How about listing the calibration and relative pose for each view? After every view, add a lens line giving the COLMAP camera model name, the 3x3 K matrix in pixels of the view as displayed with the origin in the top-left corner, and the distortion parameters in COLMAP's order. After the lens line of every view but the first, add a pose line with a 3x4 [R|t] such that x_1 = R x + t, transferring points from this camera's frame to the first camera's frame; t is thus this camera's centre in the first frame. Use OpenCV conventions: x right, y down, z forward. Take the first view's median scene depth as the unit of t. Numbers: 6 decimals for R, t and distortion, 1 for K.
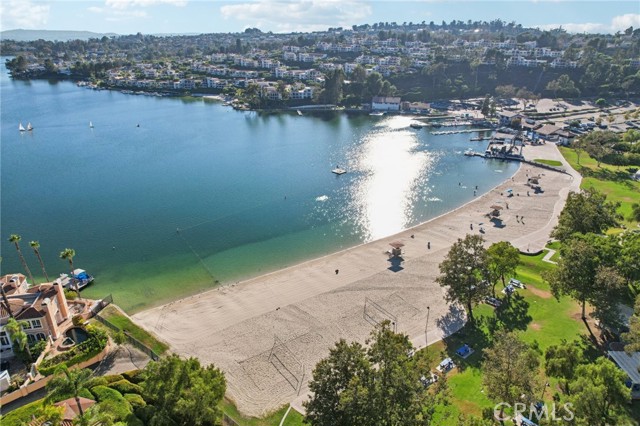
lens RADIAL K [[408.9, 0, 320.0], [0, 408.9, 213.0], [0, 0, 1]] dist [-0.056500, 0.038736]
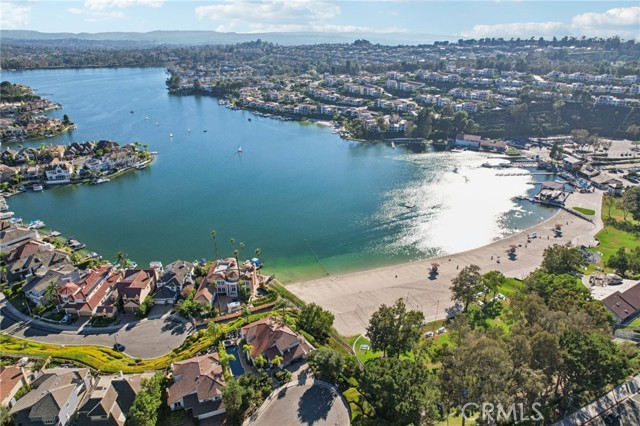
lens RADIAL K [[408.9, 0, 320.0], [0, 408.9, 213.0], [0, 0, 1]] dist [-0.056500, 0.038736]
pose [[0.970214, 0.090463, -0.224725, 0.034907], [-0.088917, 0.995894, 0.017012, -0.047360], [0.225341, 0.003477, 0.974274, -0.288434]]
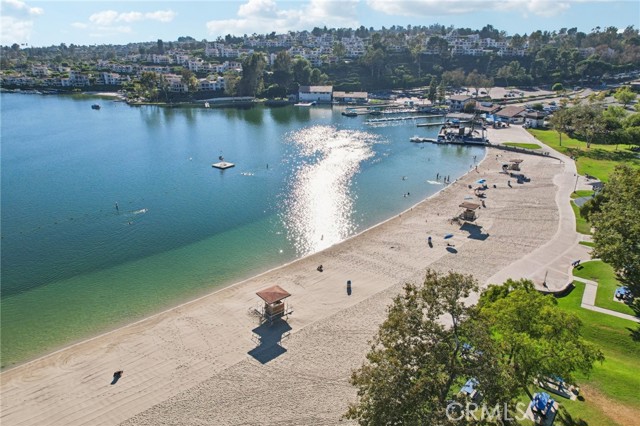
lens RADIAL K [[408.9, 0, 320.0], [0, 408.9, 213.0], [0, 0, 1]] dist [-0.056500, 0.038736]
pose [[0.992328, -0.046617, 0.114512, 0.077036], [0.050761, 0.998147, -0.033544, 0.002626], [-0.112736, 0.039099, 0.992855, 0.220016]]
